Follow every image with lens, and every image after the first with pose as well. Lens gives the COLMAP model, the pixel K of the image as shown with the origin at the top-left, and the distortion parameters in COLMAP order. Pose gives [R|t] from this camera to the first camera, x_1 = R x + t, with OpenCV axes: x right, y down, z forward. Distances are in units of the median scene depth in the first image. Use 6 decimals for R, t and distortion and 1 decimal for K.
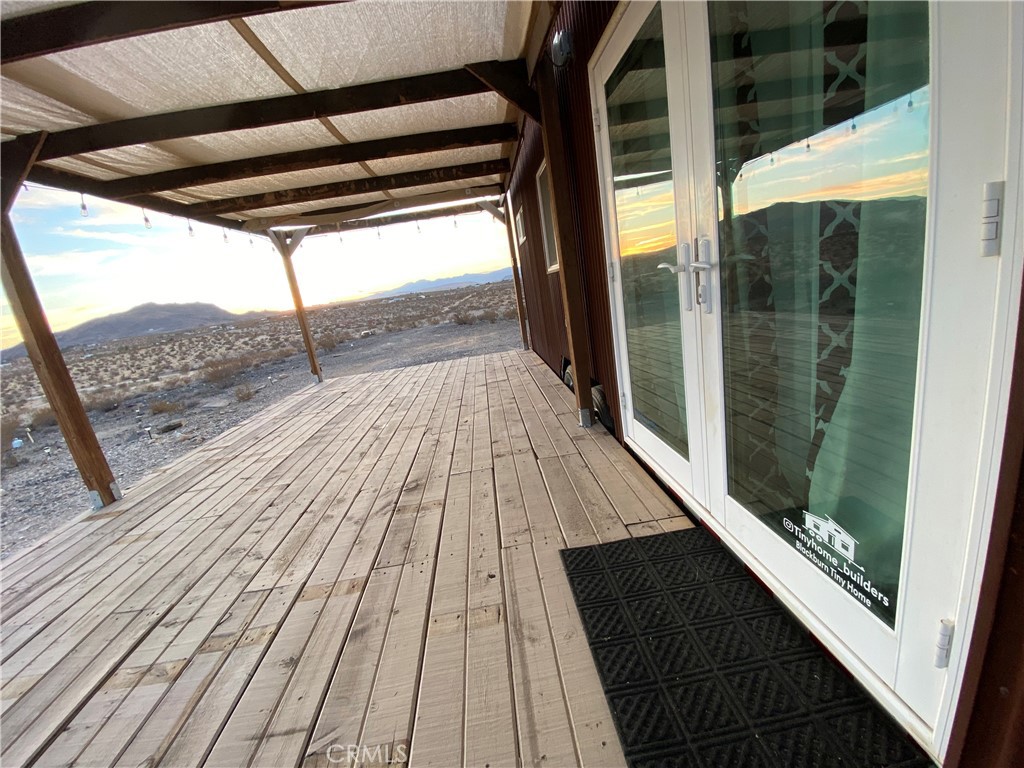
lens RADIAL K [[413.9, 0, 508.3], [0, 413.9, 385.1], [0, 0, 1]] dist [0.016788, -0.018377]
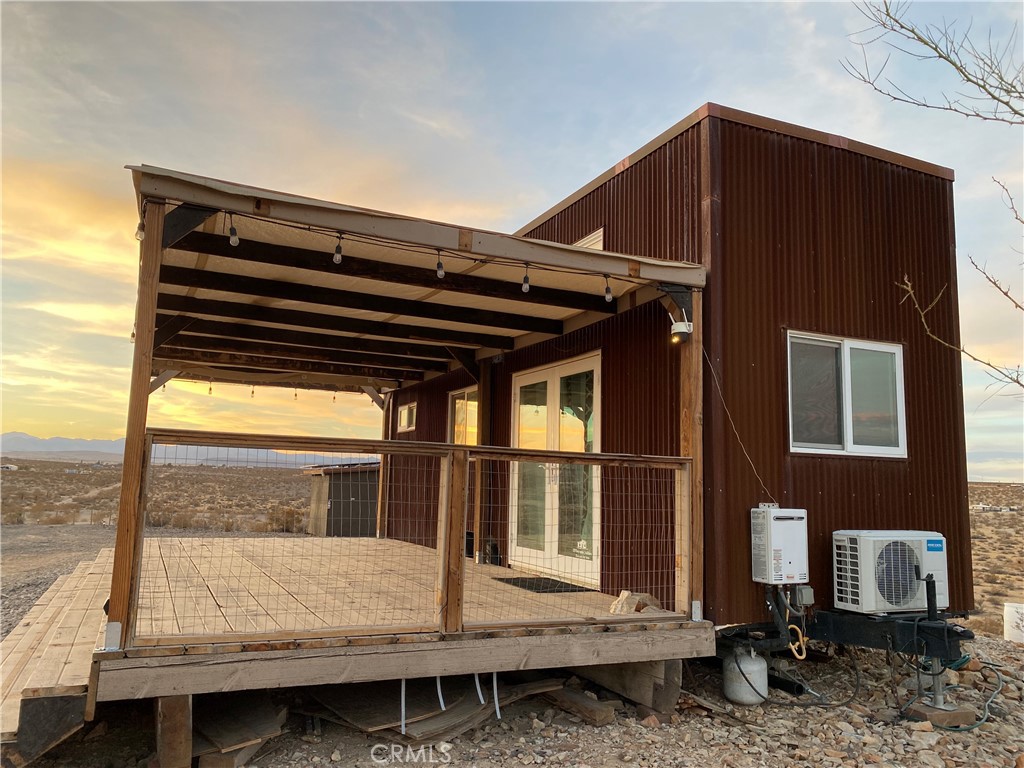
lens RADIAL K [[785.0, 0, 512.0], [0, 785.0, 384.0], [0, 0, 1]] dist [0.003837, 0.003027]
pose [[0.917392, 0.221902, 0.330382, -0.130632], [-0.080320, 0.916283, -0.392395, 0.099609], [-0.389796, 0.333444, 0.858414, -0.281058]]
